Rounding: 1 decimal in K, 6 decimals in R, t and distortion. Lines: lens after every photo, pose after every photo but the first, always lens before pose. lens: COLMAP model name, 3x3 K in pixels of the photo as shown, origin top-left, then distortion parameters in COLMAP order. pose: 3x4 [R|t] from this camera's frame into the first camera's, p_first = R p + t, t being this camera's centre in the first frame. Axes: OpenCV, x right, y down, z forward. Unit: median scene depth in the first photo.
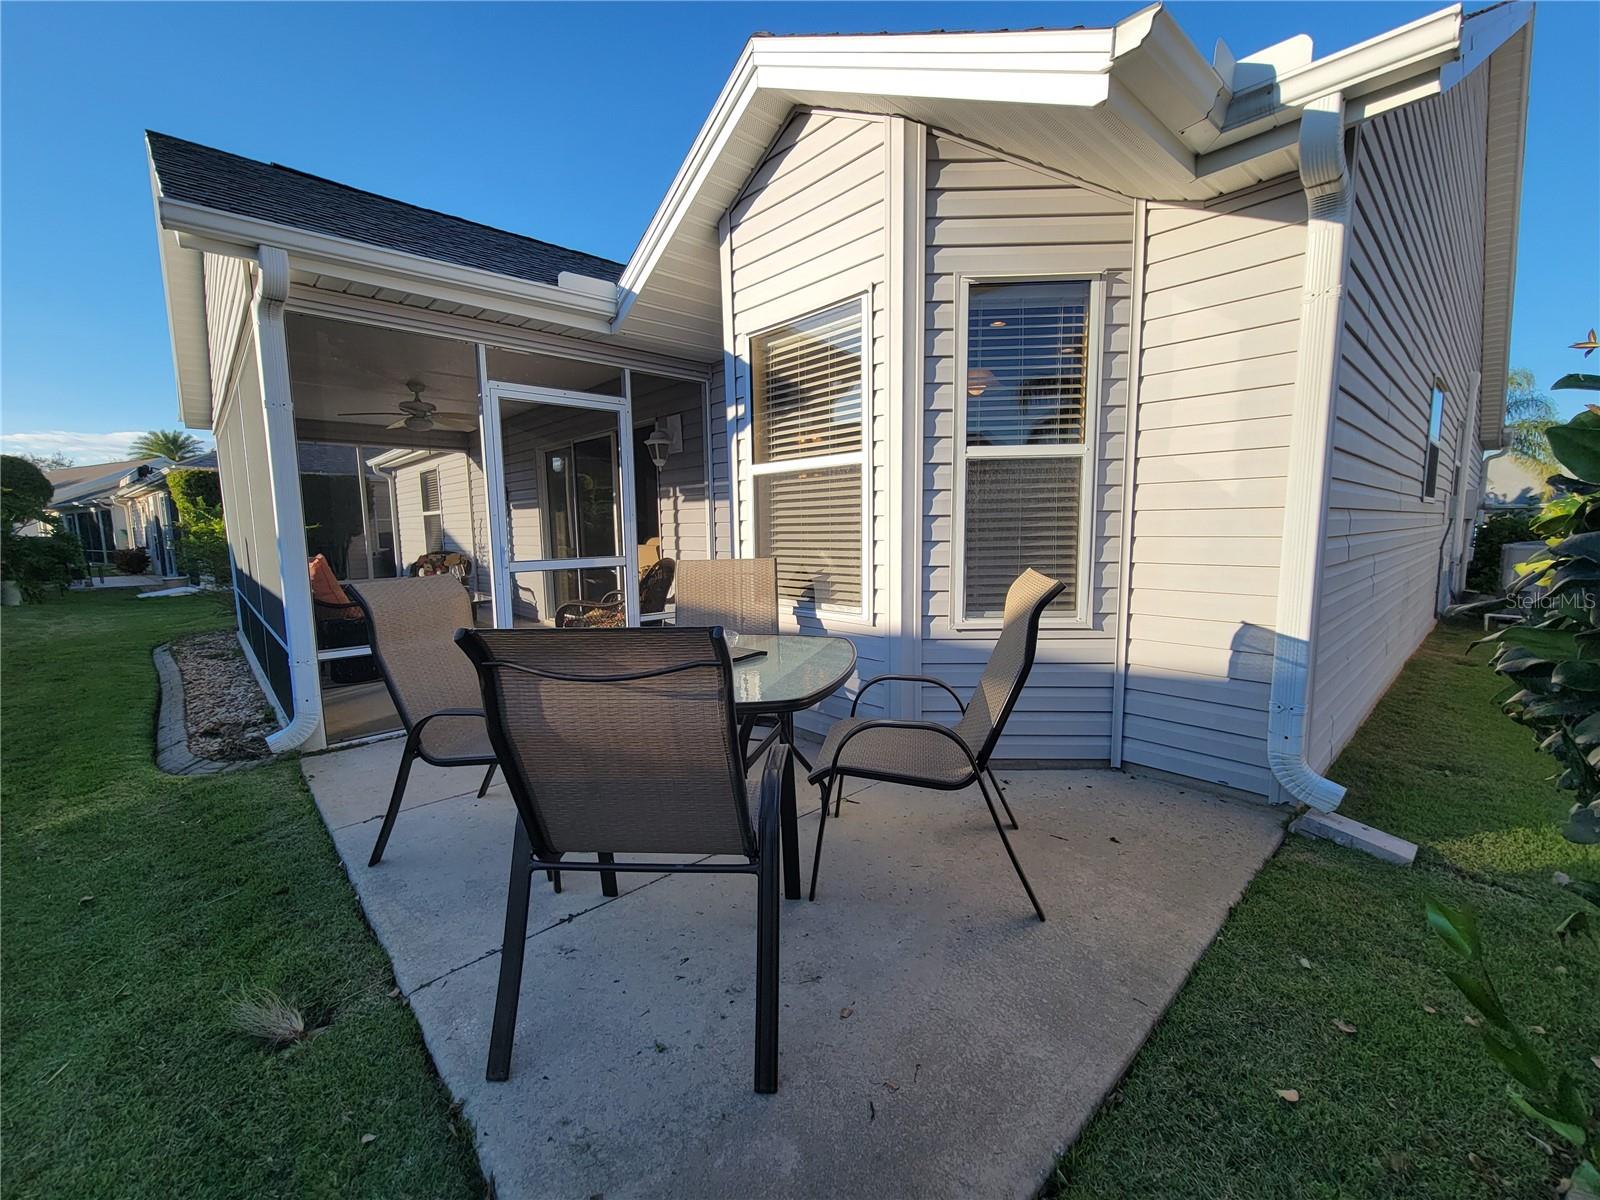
lens RADIAL K [[655.8, 0, 801.7], [0, 655.8, 606.2], [0, 0, 1]] dist [0.002289, -0.000793]
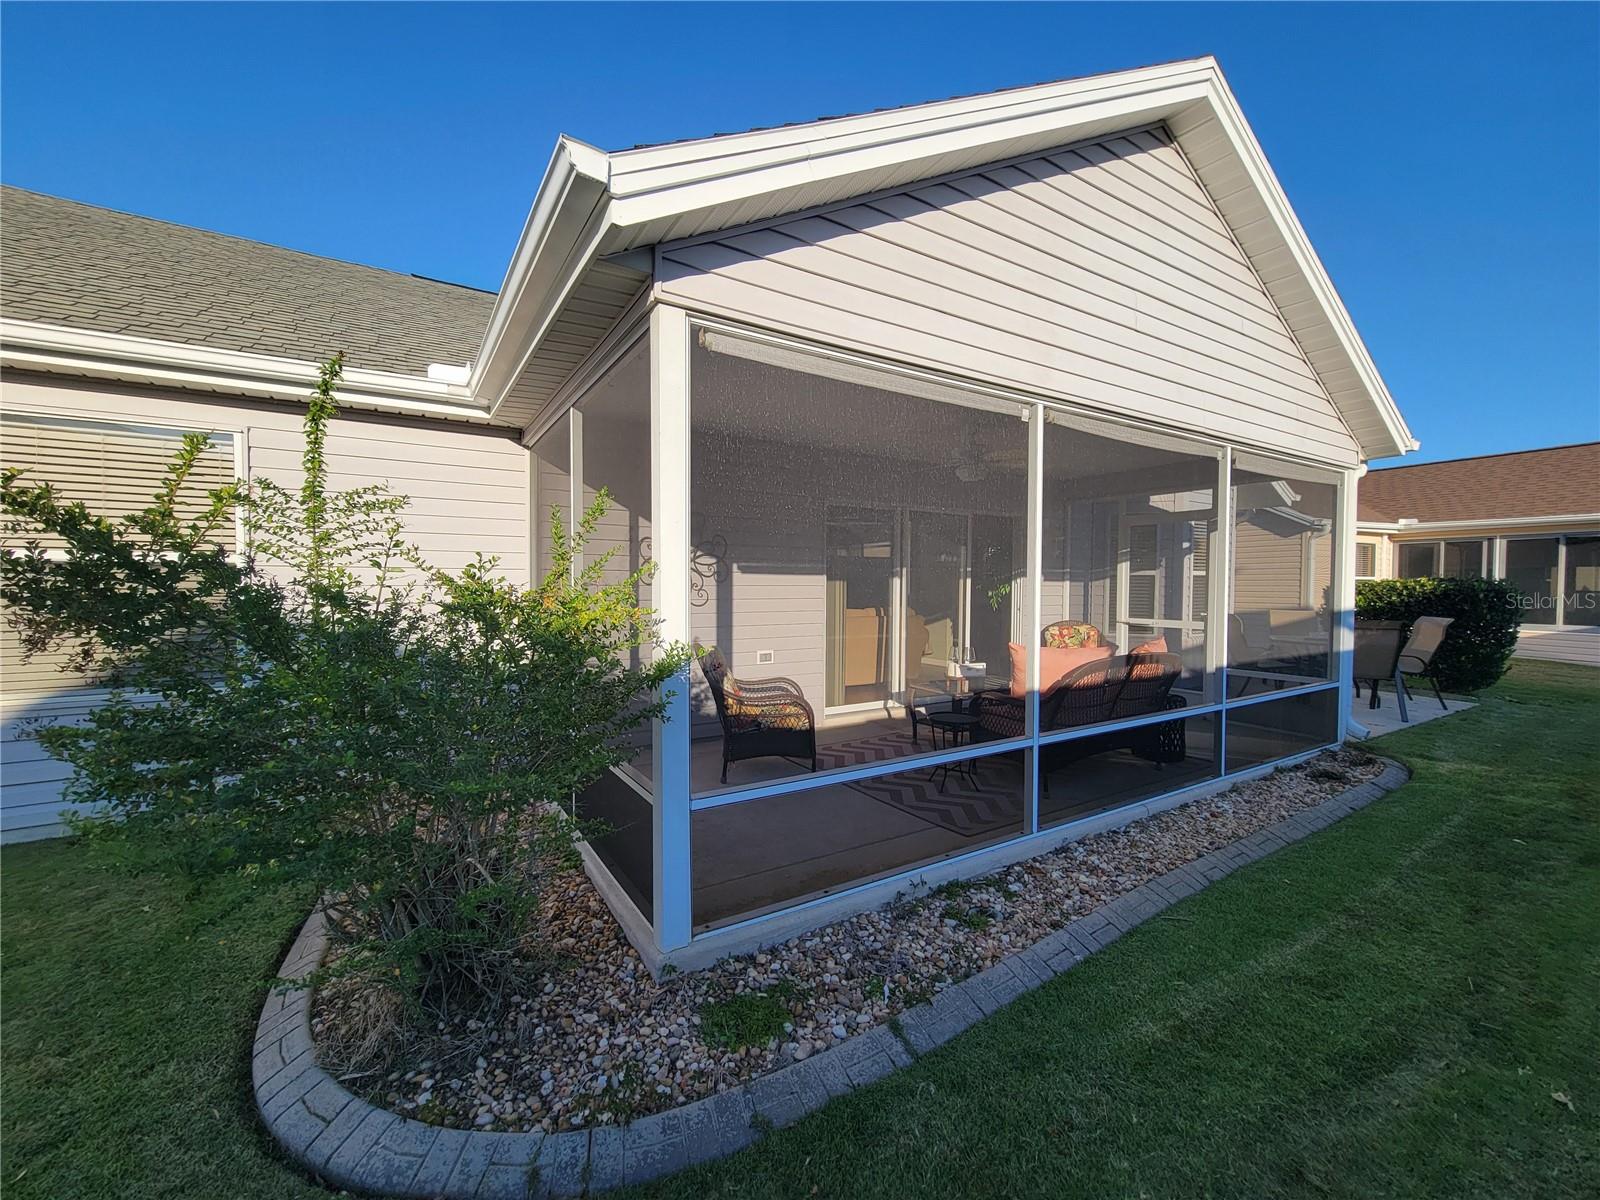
lens RADIAL K [[655.8, 0, 802.4], [0, 655.8, 598.3], [0, 0, 1]] dist [0.002289, -0.000793]
pose [[0.189857, -0.018442, 0.981639, -2.989145], [0.104631, 0.994510, -0.001553, -0.318989], [-0.976221, 0.103004, 0.190744, 2.277155]]
